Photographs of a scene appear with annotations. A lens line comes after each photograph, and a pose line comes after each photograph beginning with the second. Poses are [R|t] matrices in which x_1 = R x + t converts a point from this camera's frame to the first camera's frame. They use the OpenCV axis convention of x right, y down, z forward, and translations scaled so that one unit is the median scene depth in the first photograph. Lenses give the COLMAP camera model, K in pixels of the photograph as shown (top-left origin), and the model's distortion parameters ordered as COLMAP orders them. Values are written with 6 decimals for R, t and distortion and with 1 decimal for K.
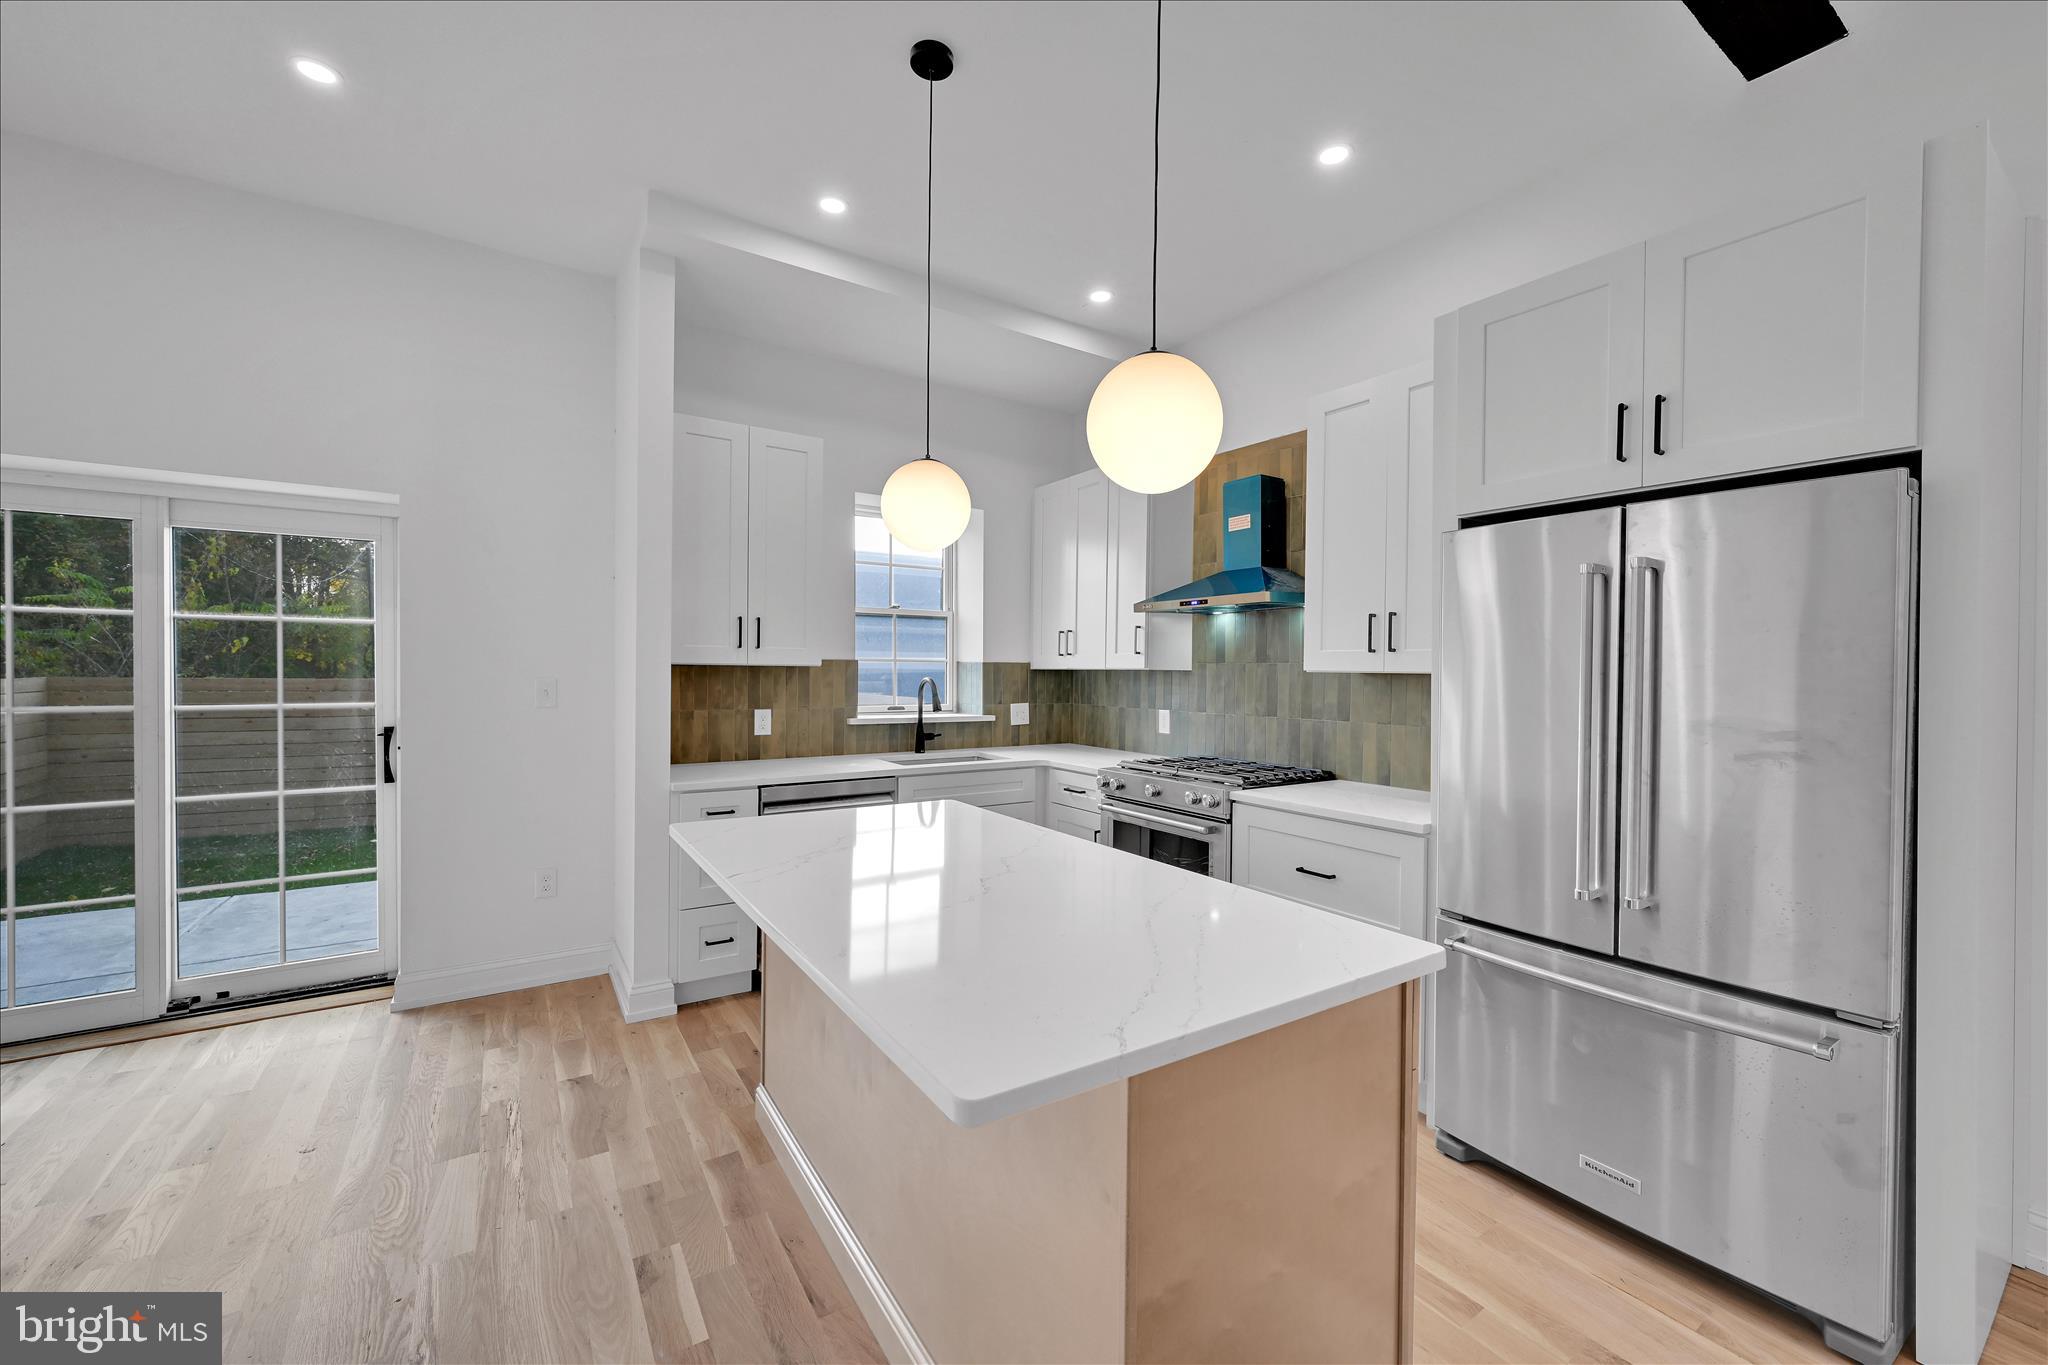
lens RADIAL K [[813.8, 0, 1021.7], [0, 813.8, 679.5], [0, 0, 1]] dist [-0.000037, 0.000282]
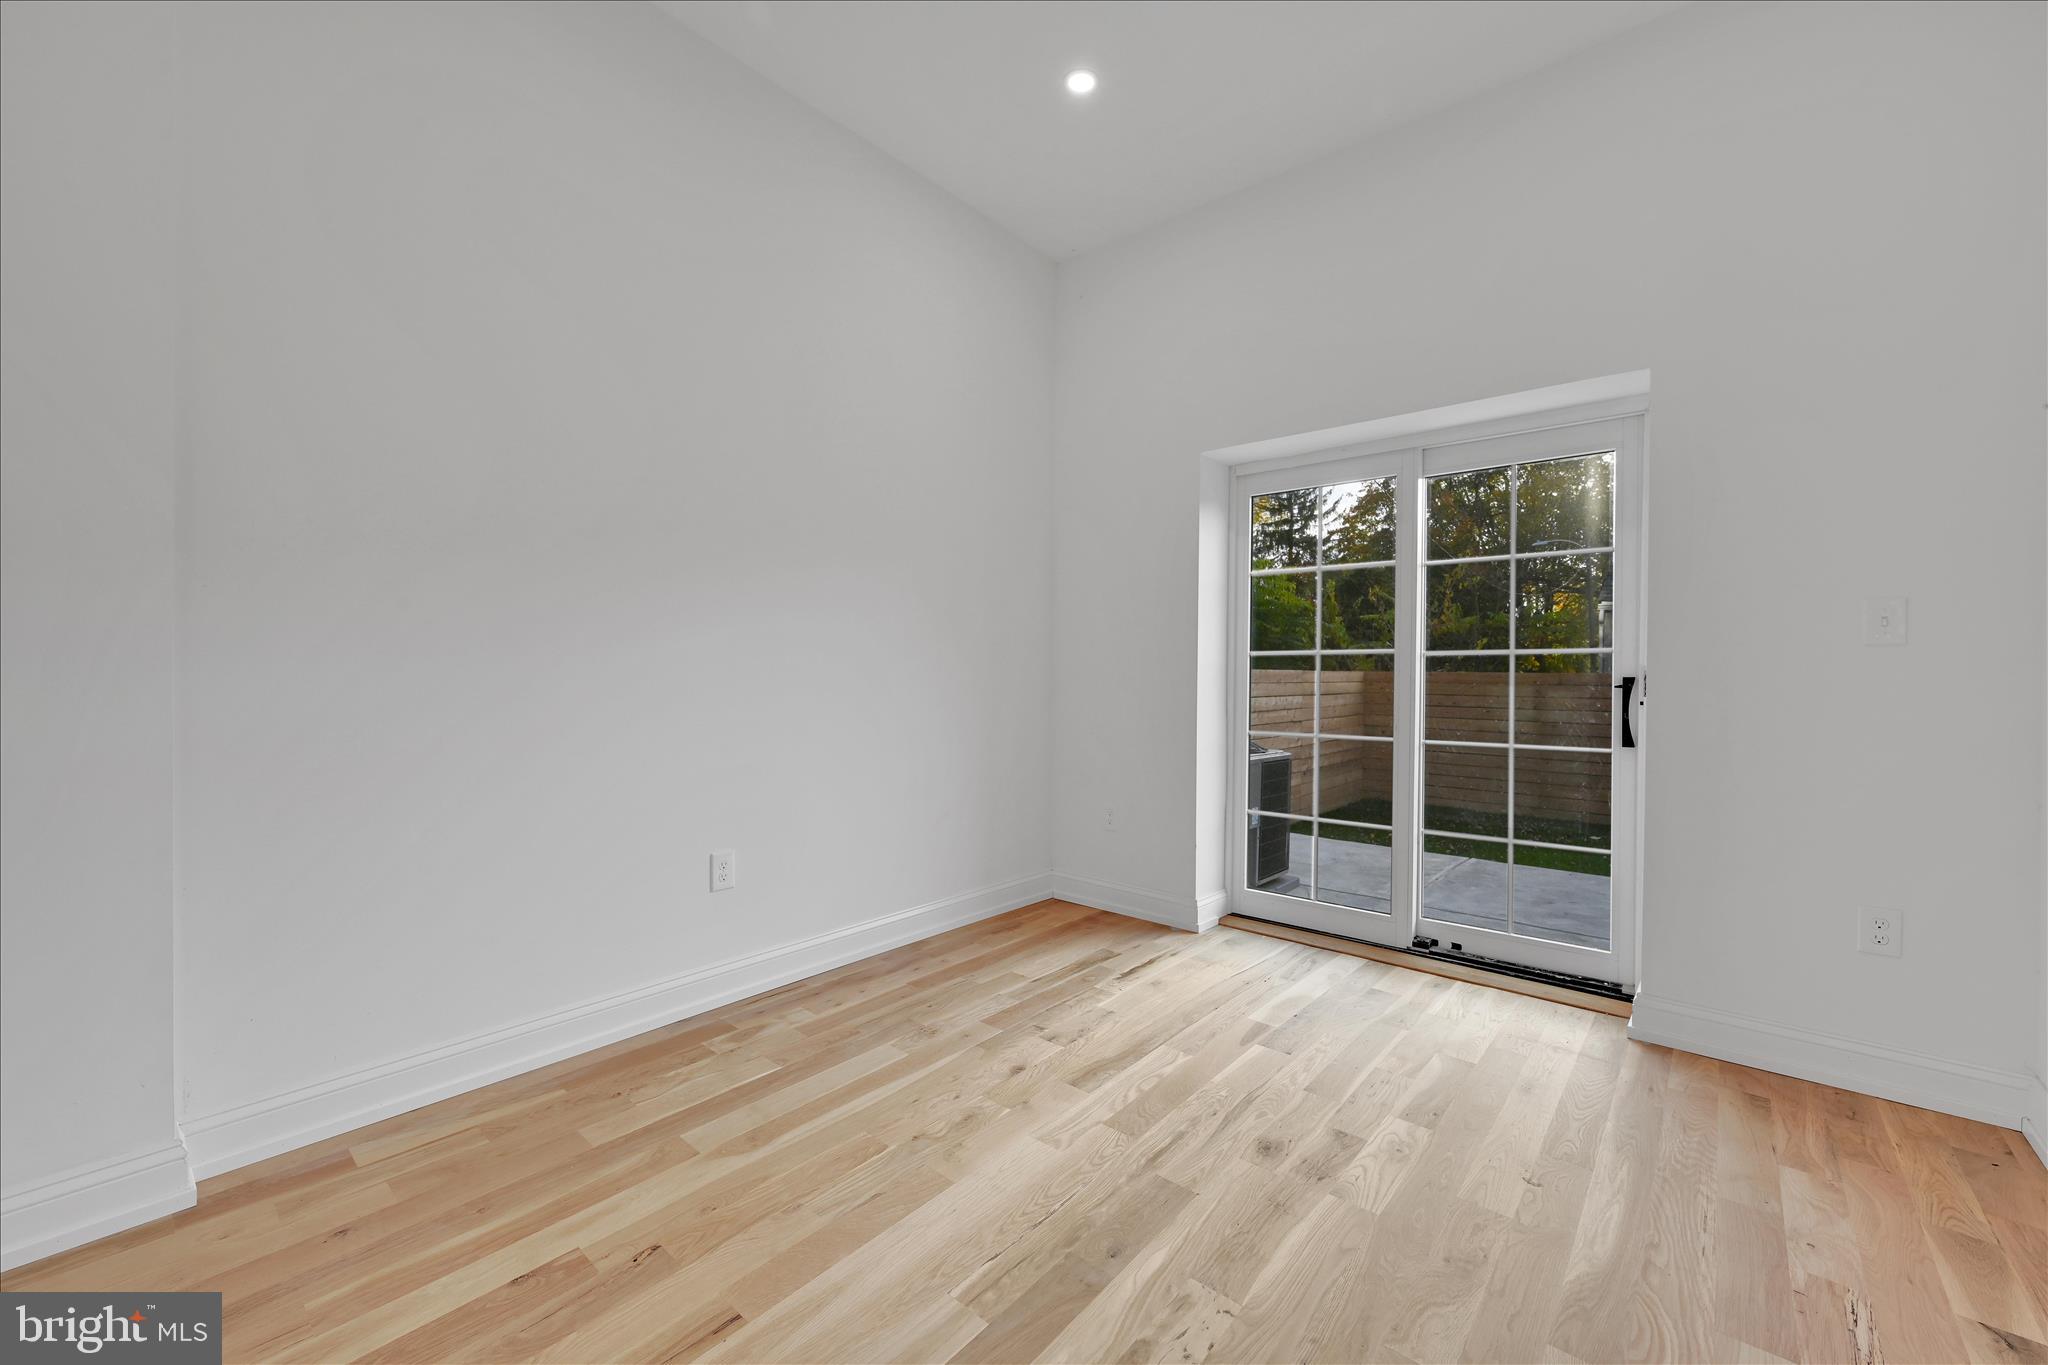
lens RADIAL K [[813.8, 0, 1021.7], [0, 813.8, 679.5], [0, 0, 1]] dist [-0.000037, 0.000282]
pose [[0.284847, 0.002855, -0.958569, -0.200074], [-0.019326, 0.999809, -0.002765, 0.082164], [0.958378, 0.019313, 0.284848, 0.221747]]
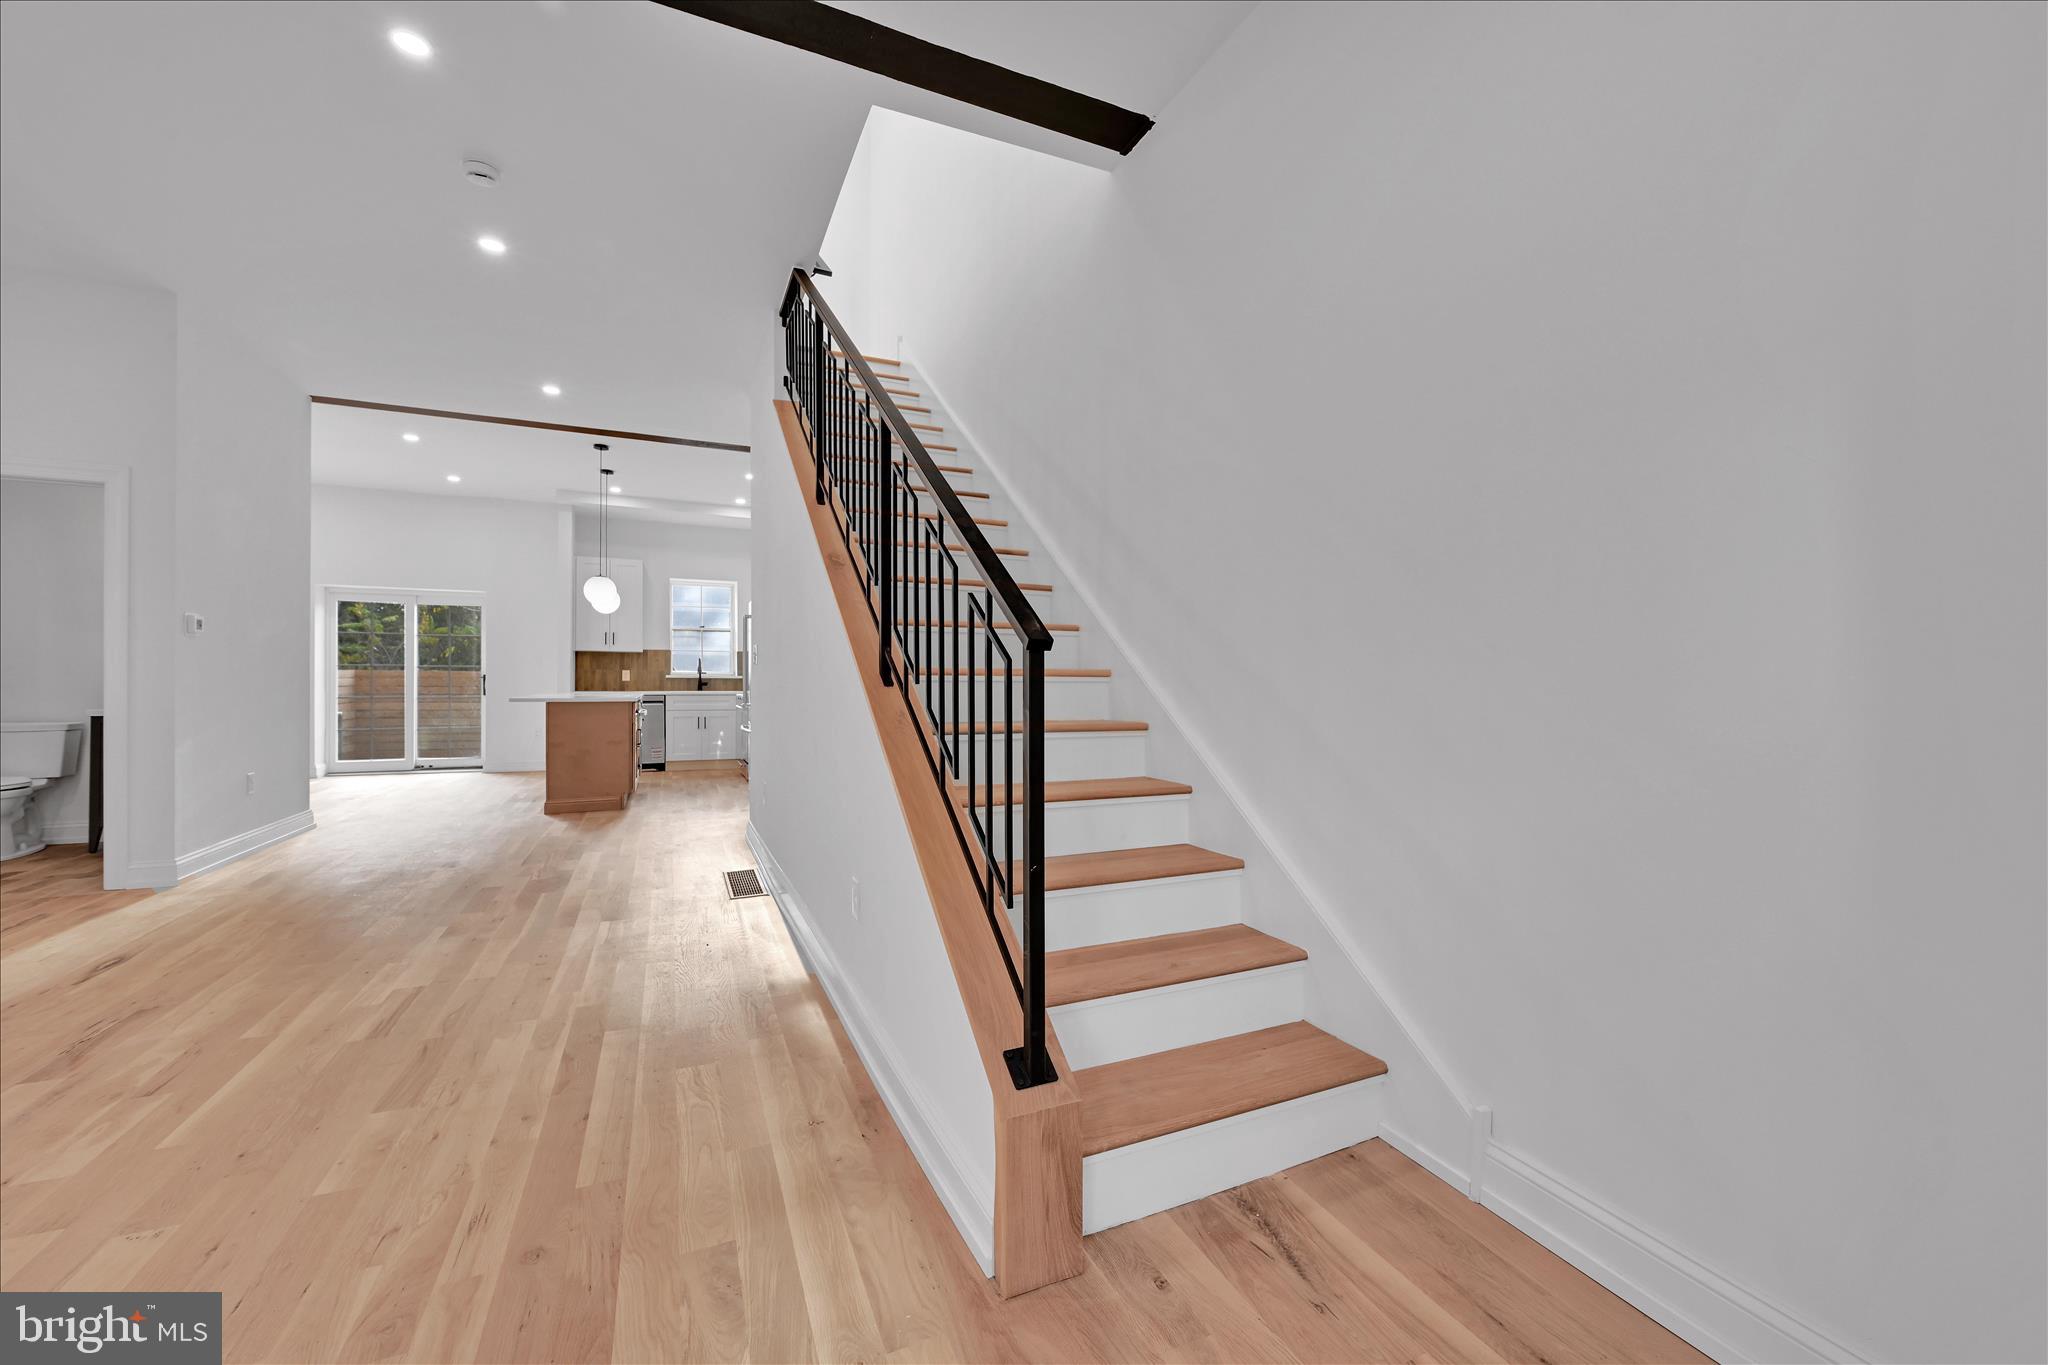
lens RADIAL K [[813.8, 0, 1021.7], [0, 813.8, 679.5], [0, 0, 1]] dist [-0.000037, 0.000282]
pose [[0.985367, -0.003205, -0.170415, 1.642940], [0.001962, 0.999970, -0.007461, 0.110689], [0.170434, 0.007017, 0.985344, -1.552725]]
